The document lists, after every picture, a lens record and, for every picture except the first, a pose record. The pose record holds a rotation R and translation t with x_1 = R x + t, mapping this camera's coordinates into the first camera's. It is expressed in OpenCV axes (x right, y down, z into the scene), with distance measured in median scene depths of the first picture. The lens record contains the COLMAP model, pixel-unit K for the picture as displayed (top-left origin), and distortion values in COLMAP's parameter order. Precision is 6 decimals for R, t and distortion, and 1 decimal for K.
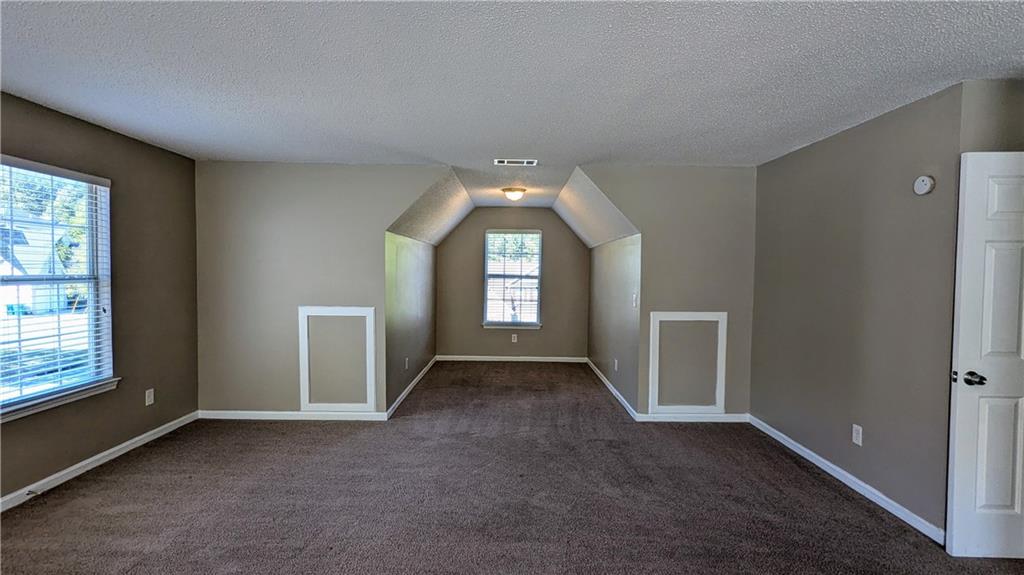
lens RADIAL K [[484.6, 0, 513.7], [0, 484.6, 290.1], [0, 0, 1]] dist [-0.001921, 0.003708]
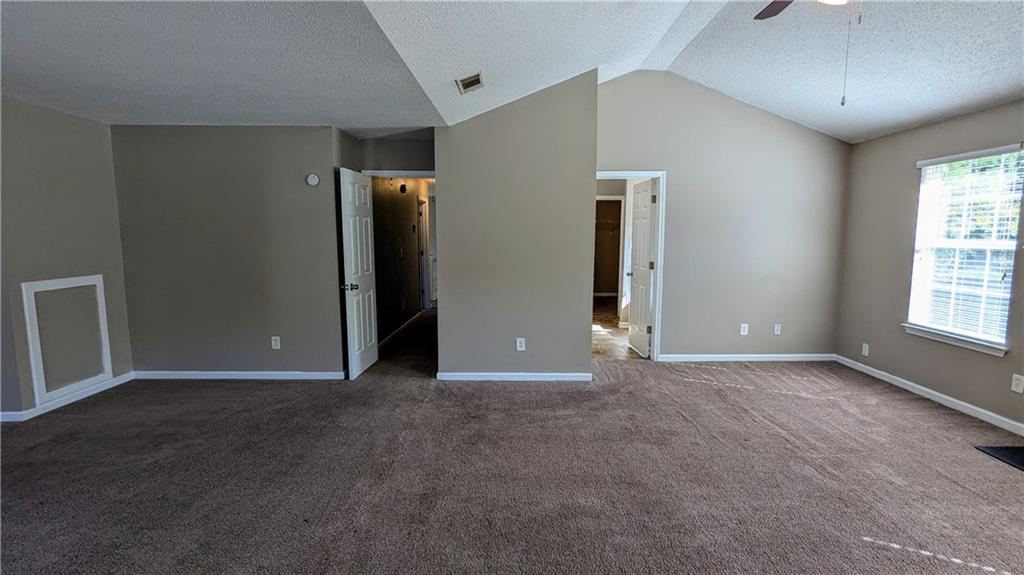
lens RADIAL K [[484.6, 0, 512.2], [0, 484.6, 293.3], [0, 0, 1]] dist [-0.001921, 0.003708]
pose [[0.020833, -0.137017, 0.990350, -0.500749], [0.039071, 0.989919, 0.136136, -0.016474], [-0.999019, 0.035857, 0.025976, 0.164184]]
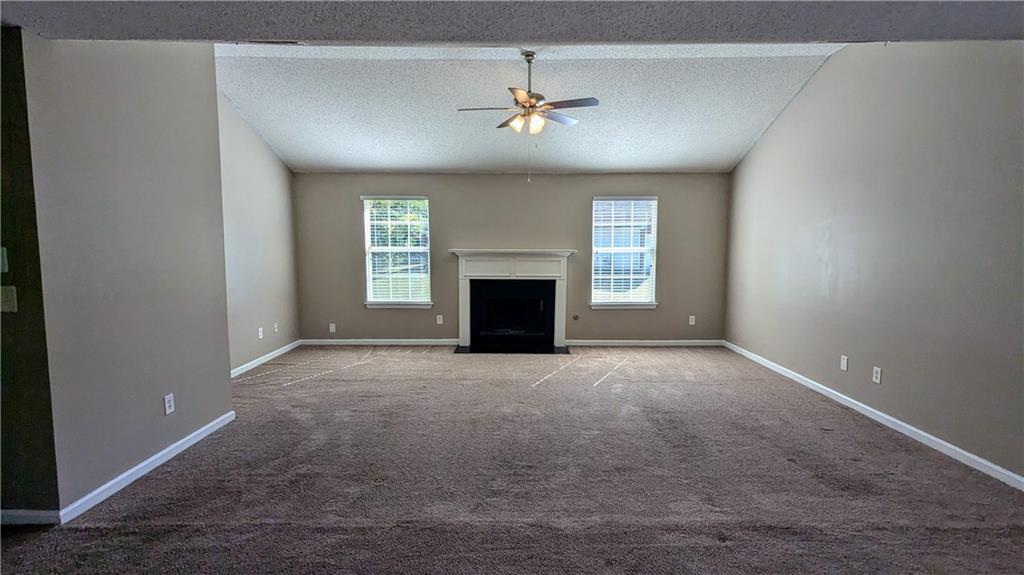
lens RADIAL K [[484.6, 0, 518.8], [0, 484.6, 295.7], [0, 0, 1]] dist [-0.001921, 0.003708]
pose [[-0.999841, -0.017185, 0.004681, -0.005606], [-0.016331, 0.989413, 0.144205, -0.033124], [-0.007110, 0.144106, -0.989537, 0.843619]]
